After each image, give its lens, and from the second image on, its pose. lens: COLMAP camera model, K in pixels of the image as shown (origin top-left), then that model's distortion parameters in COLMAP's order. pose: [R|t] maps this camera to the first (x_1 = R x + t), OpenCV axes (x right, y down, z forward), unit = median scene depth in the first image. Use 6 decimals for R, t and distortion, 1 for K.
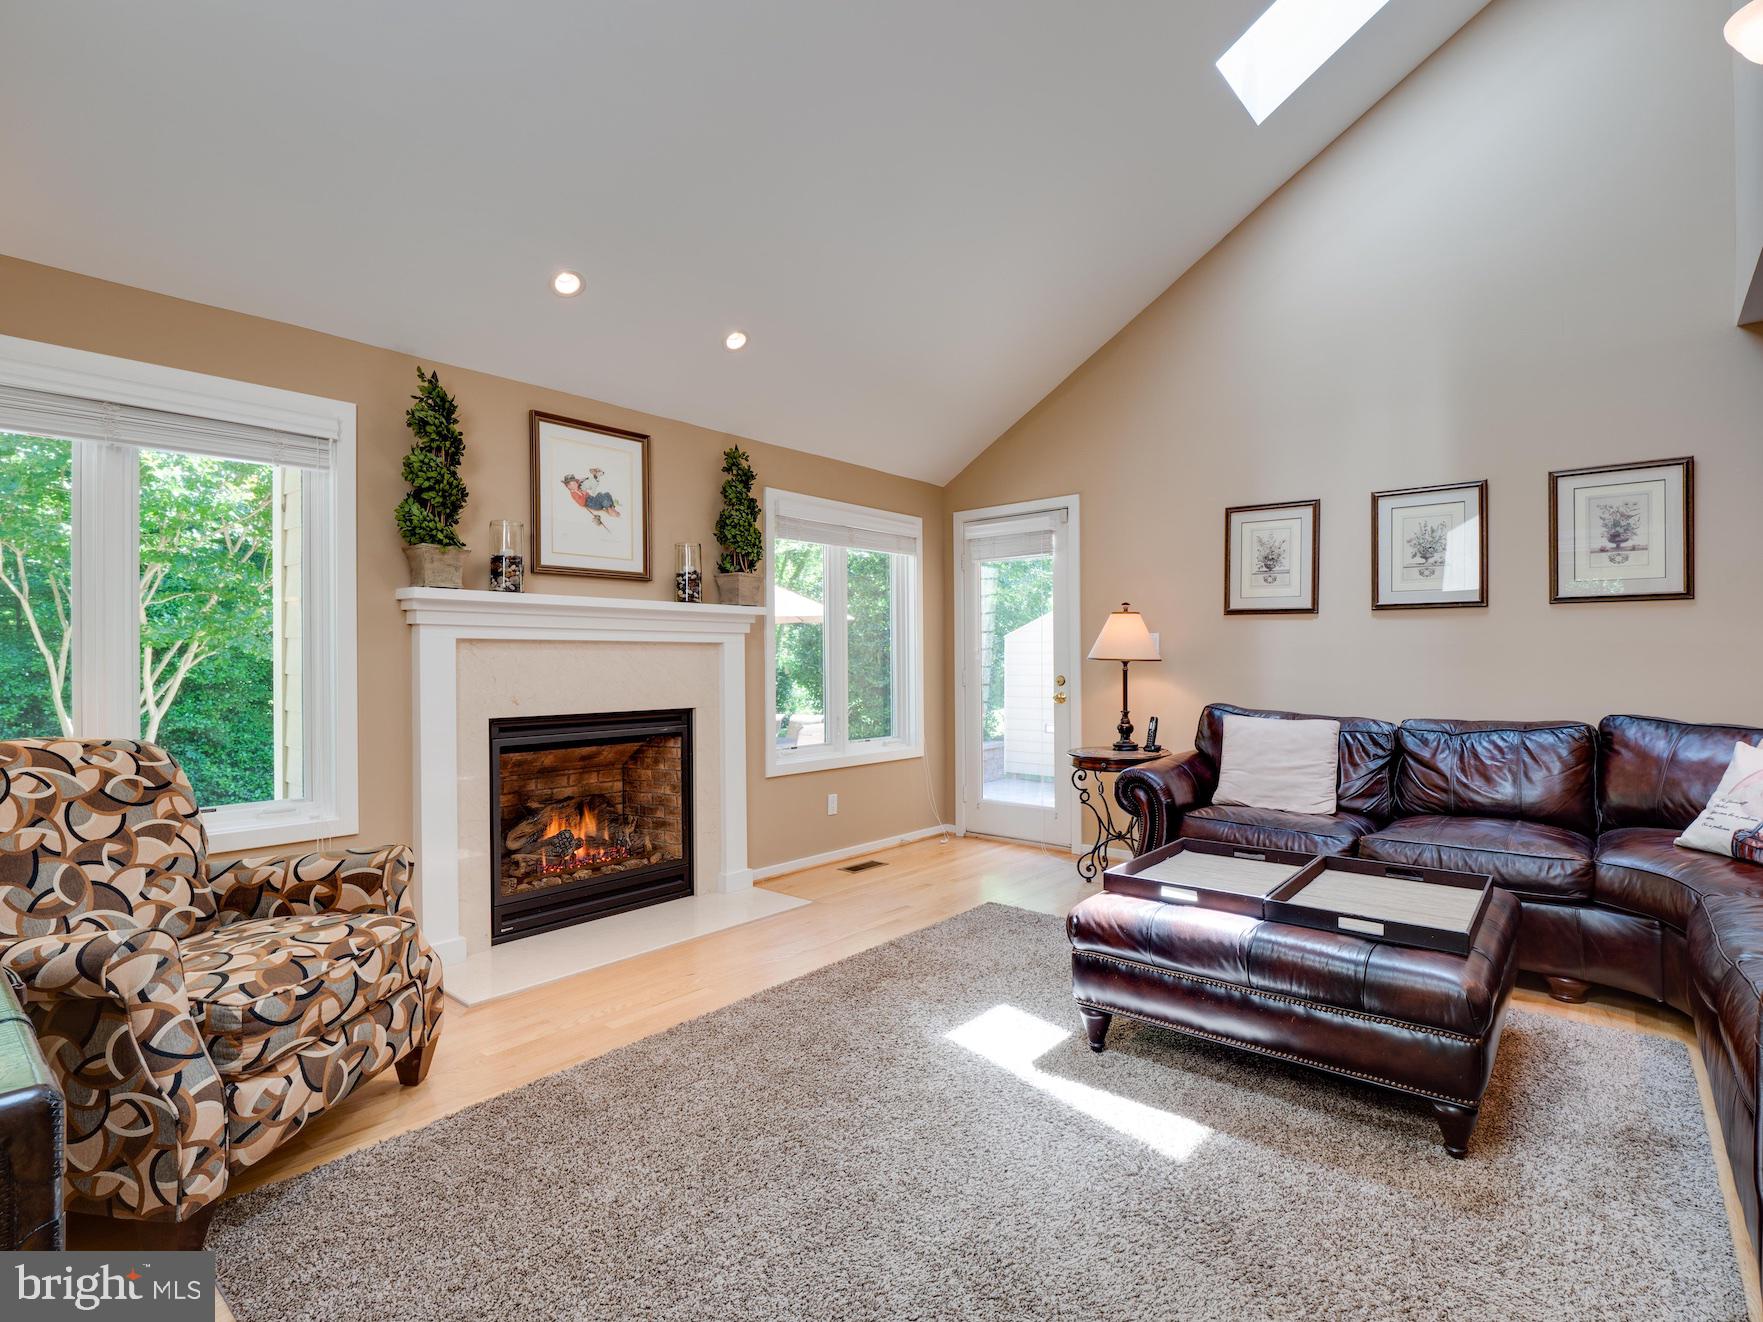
lens RADIAL K [[861.6, 0, 888.4], [0, 861.6, 651.3], [0, 0, 1]] dist [-0.009424, -0.003990]
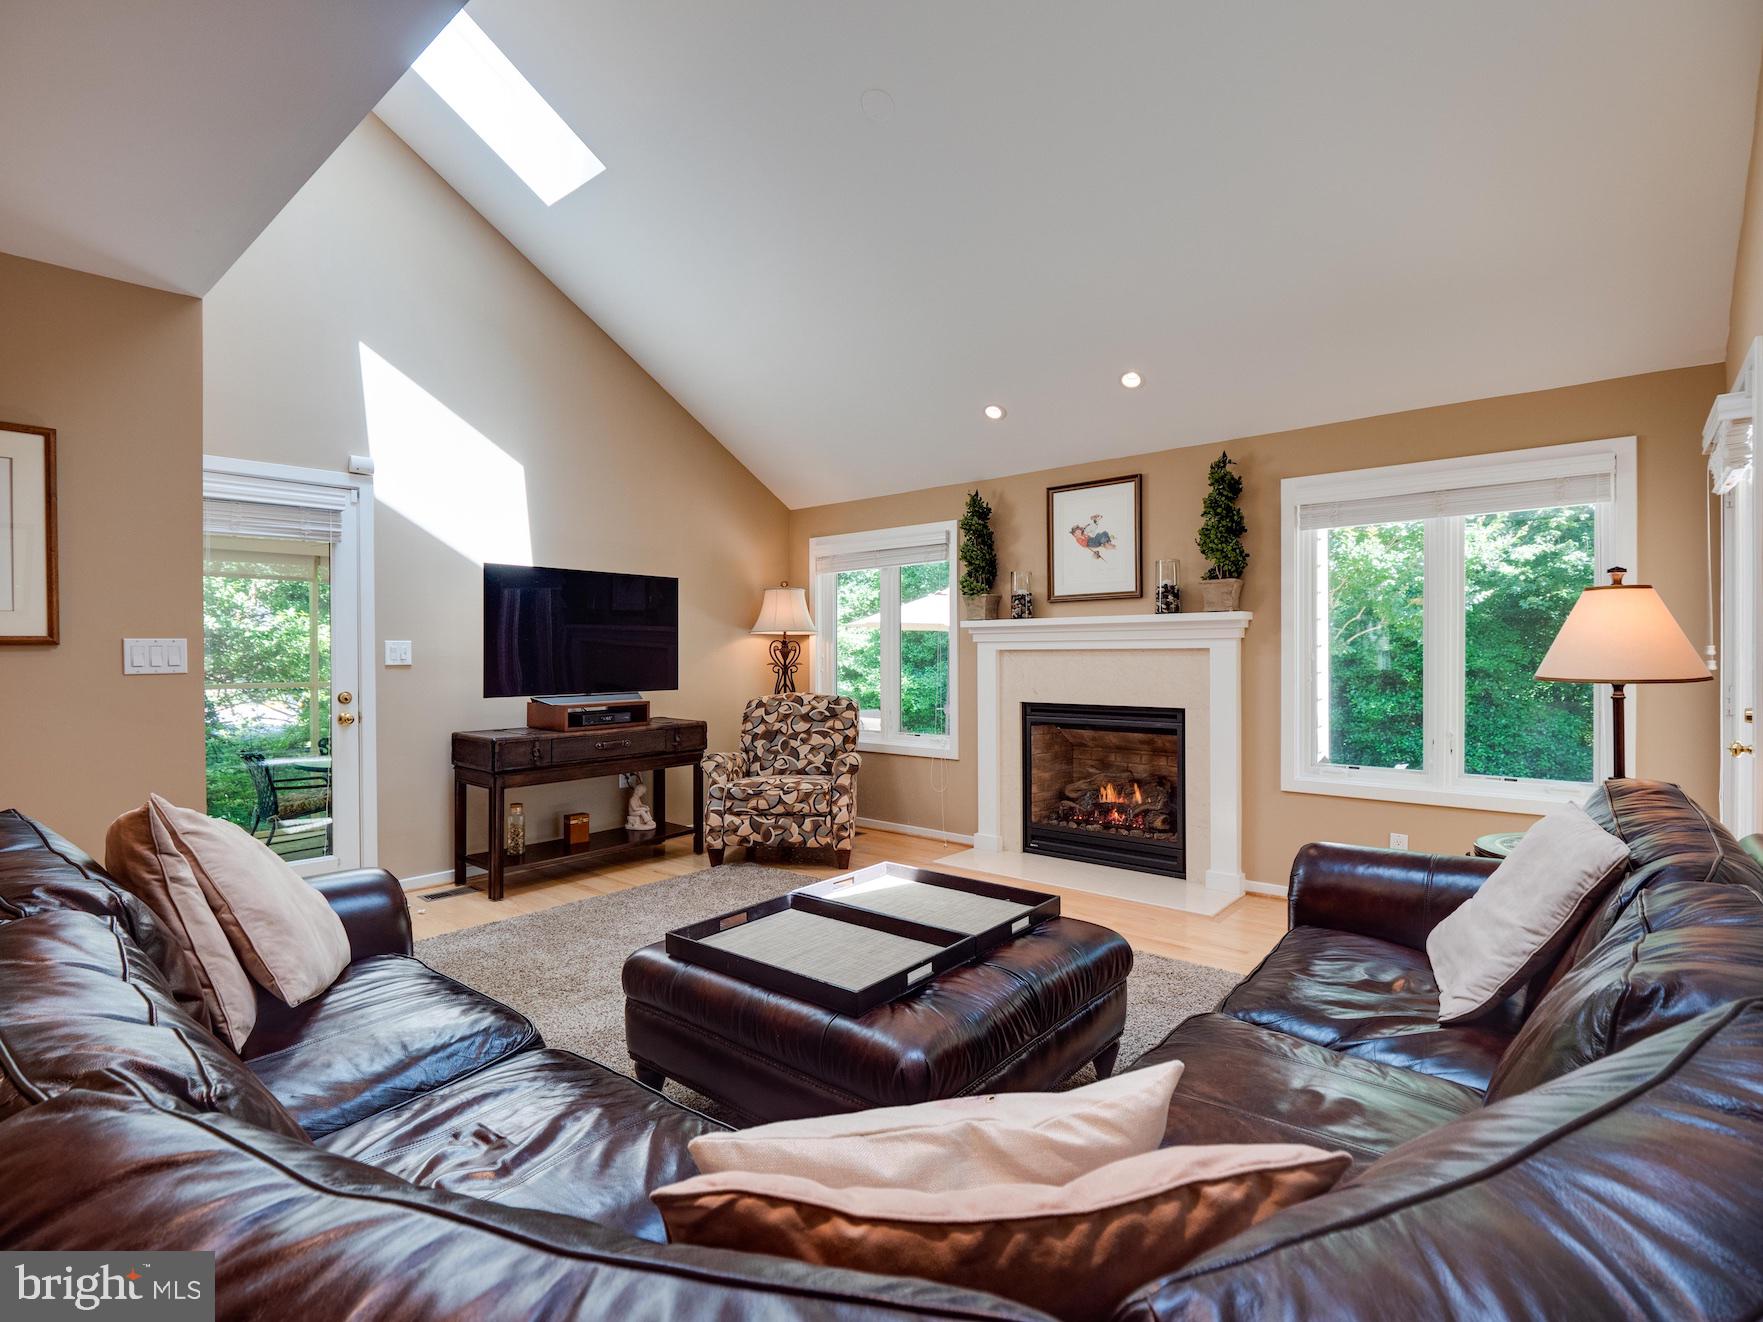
lens RADIAL K [[861.6, 0, 876.9], [0, 861.6, 645.6], [0, 0, 1]] dist [-0.009424, -0.003990]
pose [[0.005991, -0.002966, -0.999978, 1.029321], [0.017345, 0.999845, -0.002861, -0.020761], [0.999832, -0.017328, 0.006041, 0.719495]]
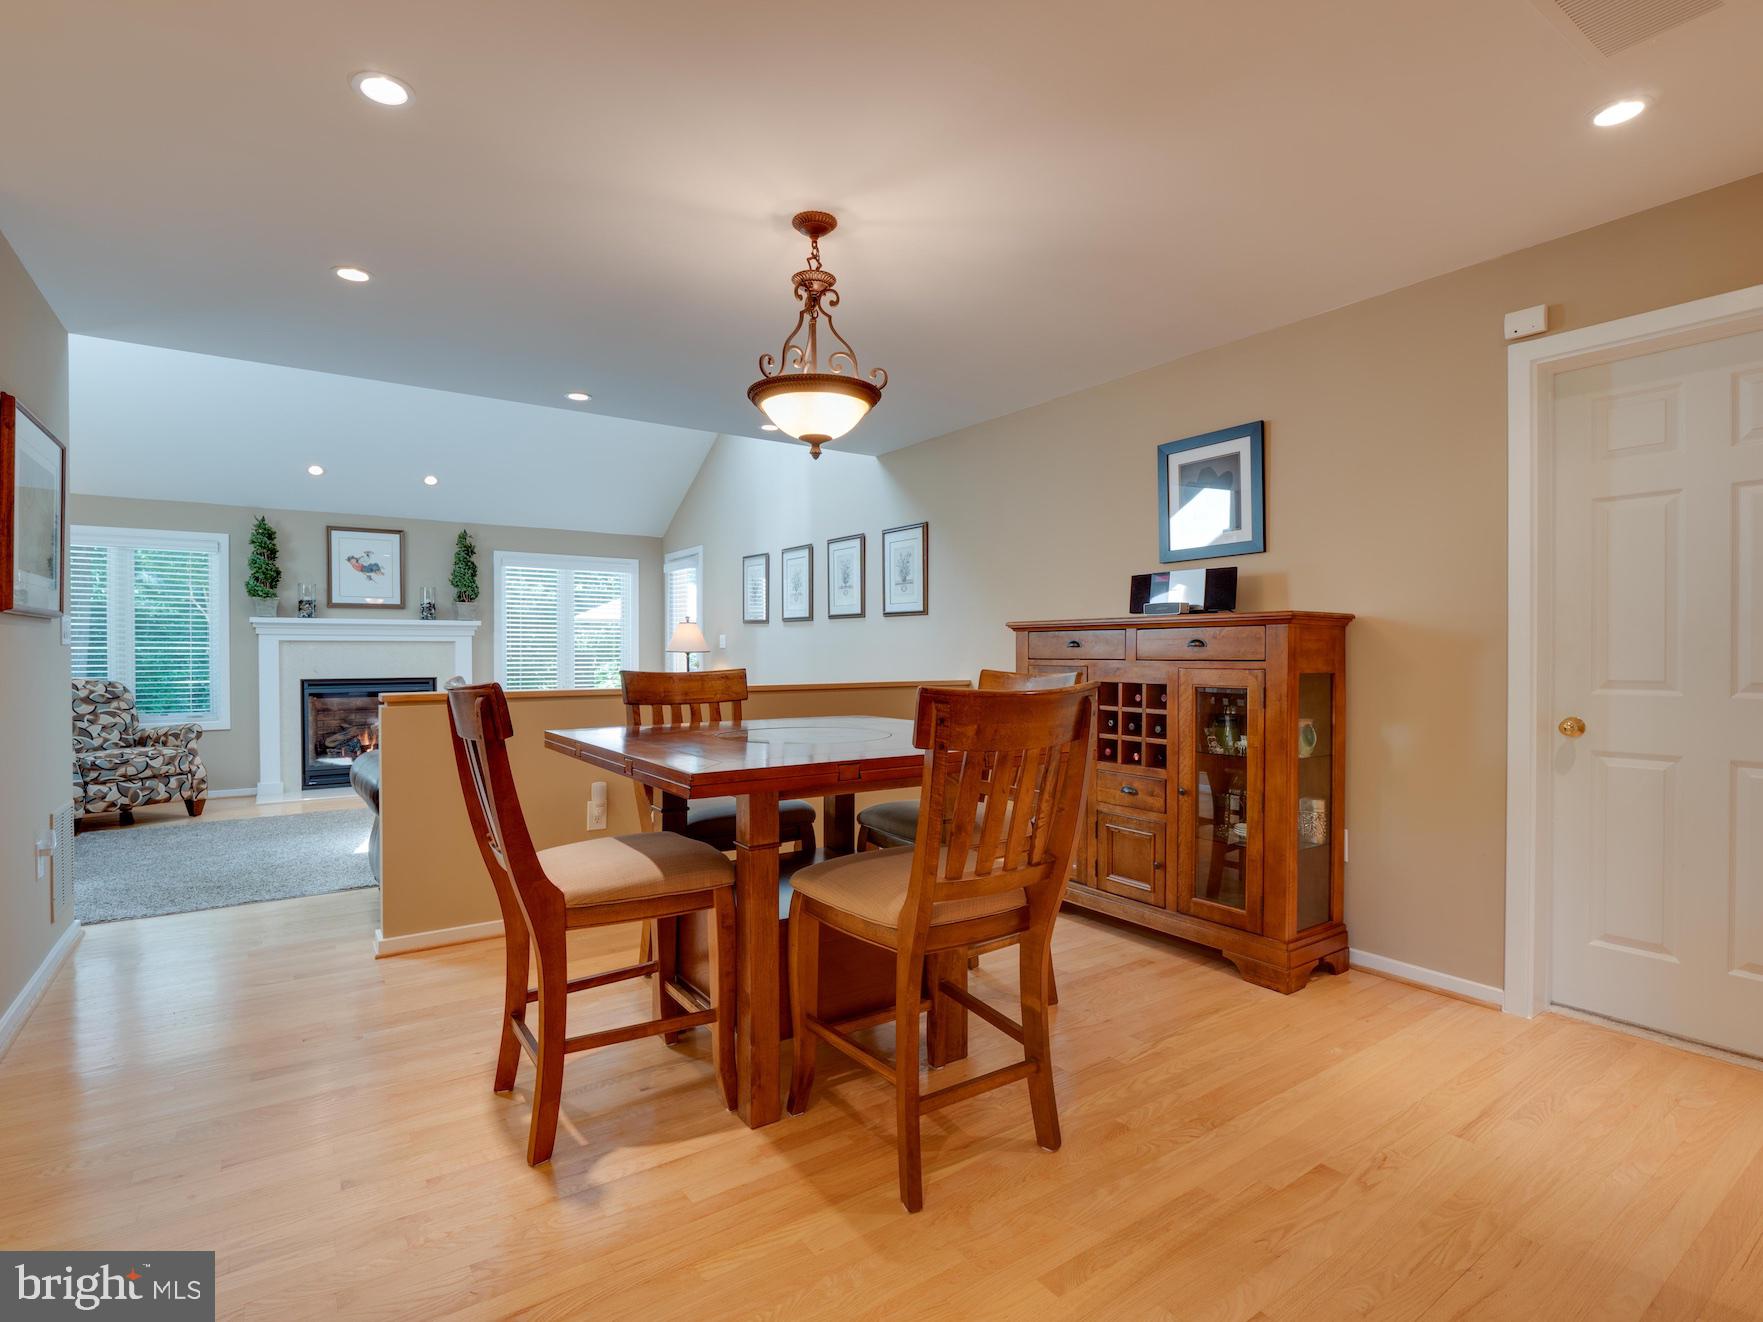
lens RADIAL K [[861.6, 0, 889.9], [0, 861.6, 658.0], [0, 0, 1]] dist [-0.009424, -0.003990]
pose [[0.968766, 0.006305, -0.247897, 1.379254], [-0.002057, 0.999847, 0.017392, -0.010076], [0.247969, -0.016338, 0.968630, -0.624595]]
